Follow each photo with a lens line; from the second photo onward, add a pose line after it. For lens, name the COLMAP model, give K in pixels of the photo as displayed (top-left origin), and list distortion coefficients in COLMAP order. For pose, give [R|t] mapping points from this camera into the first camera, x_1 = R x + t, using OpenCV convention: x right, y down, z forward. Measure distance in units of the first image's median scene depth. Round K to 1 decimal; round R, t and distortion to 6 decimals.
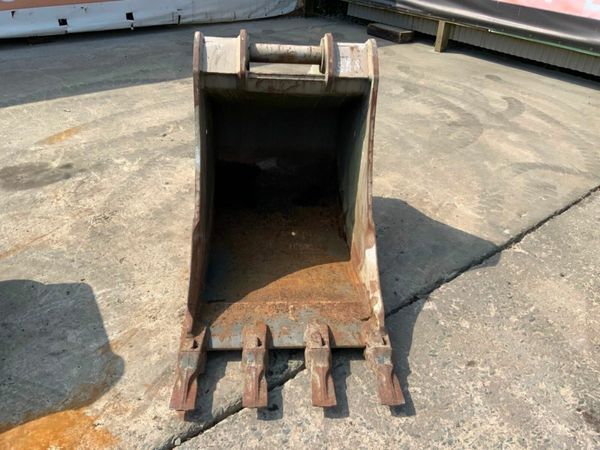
lens RADIAL K [[498.1, 0, 300.0], [0, 498.1, 225.0], [0, 0, 1]] dist [0.077195, -0.157413]
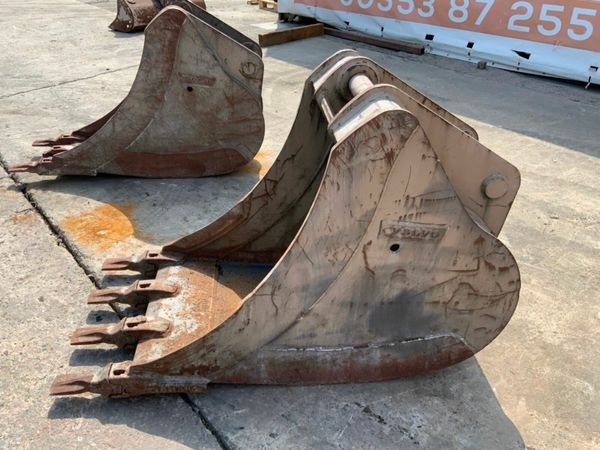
lens RADIAL K [[498.1, 0, 300.0], [0, 498.1, 225.0], [0, 0, 1]] dist [0.077195, -0.157413]
pose [[0.014346, 0.463202, -0.886137, 0.764328], [-0.558947, 0.738544, 0.377003, -0.434655], [0.829079, 0.489895, 0.269500, 0.810704]]
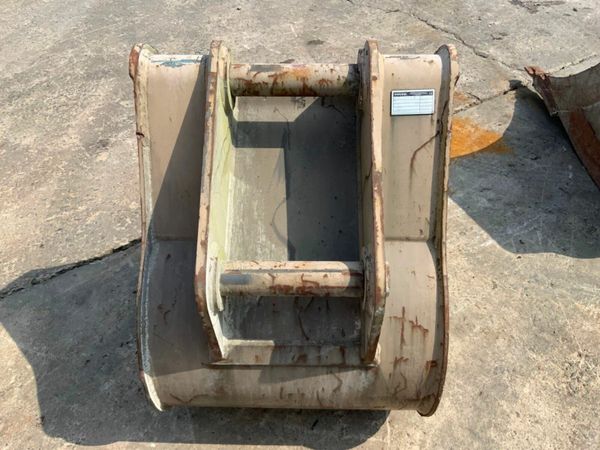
lens RADIAL K [[498.1, 0, 300.0], [0, 498.1, 225.0], [0, 0, 1]] dist [0.077195, -0.157413]
pose [[-0.994007, -0.101892, 0.039605, -0.074704], [0.013302, 0.246867, 0.968958, -0.858122], [-0.108506, 0.963678, -0.244032, 1.311808]]
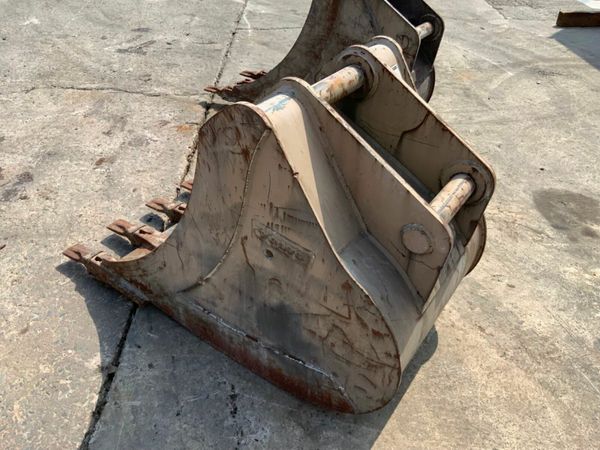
lens RADIAL K [[498.1, 0, 300.0], [0, 498.1, 225.0], [0, 0, 1]] dist [0.077195, -0.157413]
pose [[-0.626576, 0.399485, -0.669189, 0.545466], [-0.472447, 0.488194, 0.733799, -0.753713], [0.619835, 0.775937, -0.117155, 1.218687]]
